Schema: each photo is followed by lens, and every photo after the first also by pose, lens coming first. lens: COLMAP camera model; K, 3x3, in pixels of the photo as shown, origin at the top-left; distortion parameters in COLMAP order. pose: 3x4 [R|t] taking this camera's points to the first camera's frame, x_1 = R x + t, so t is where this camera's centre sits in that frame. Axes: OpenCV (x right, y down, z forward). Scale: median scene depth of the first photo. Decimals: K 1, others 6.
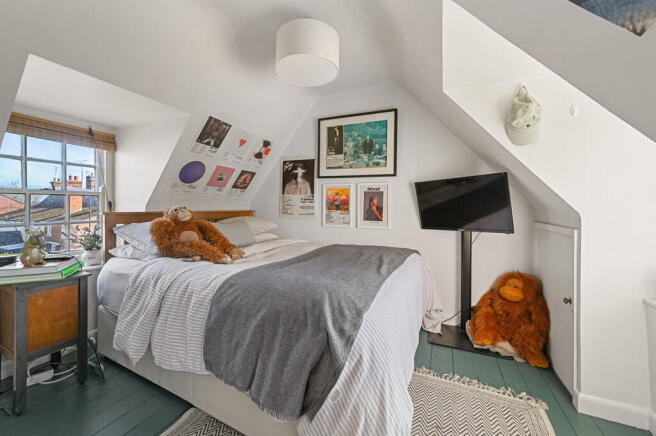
lens RADIAL K [[265.0, 0, 322.7], [0, 265.0, 203.6], [0, 0, 1]] dist [-0.004091, 0.000220]
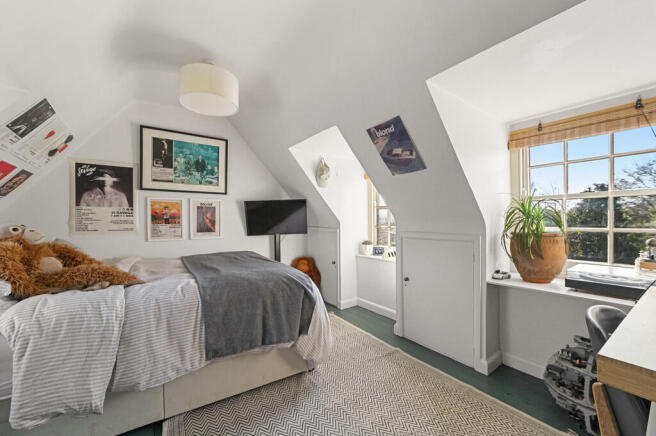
lens RADIAL K [[265.0, 0, 328.9], [0, 265.0, 216.5], [0, 0, 1]] dist [-0.004091, 0.000220]
pose [[0.509836, -0.005336, 0.860255, -0.497048], [0.001583, 0.999985, 0.005265, -0.007472], [-0.860270, -0.001322, 0.509837, -0.028821]]
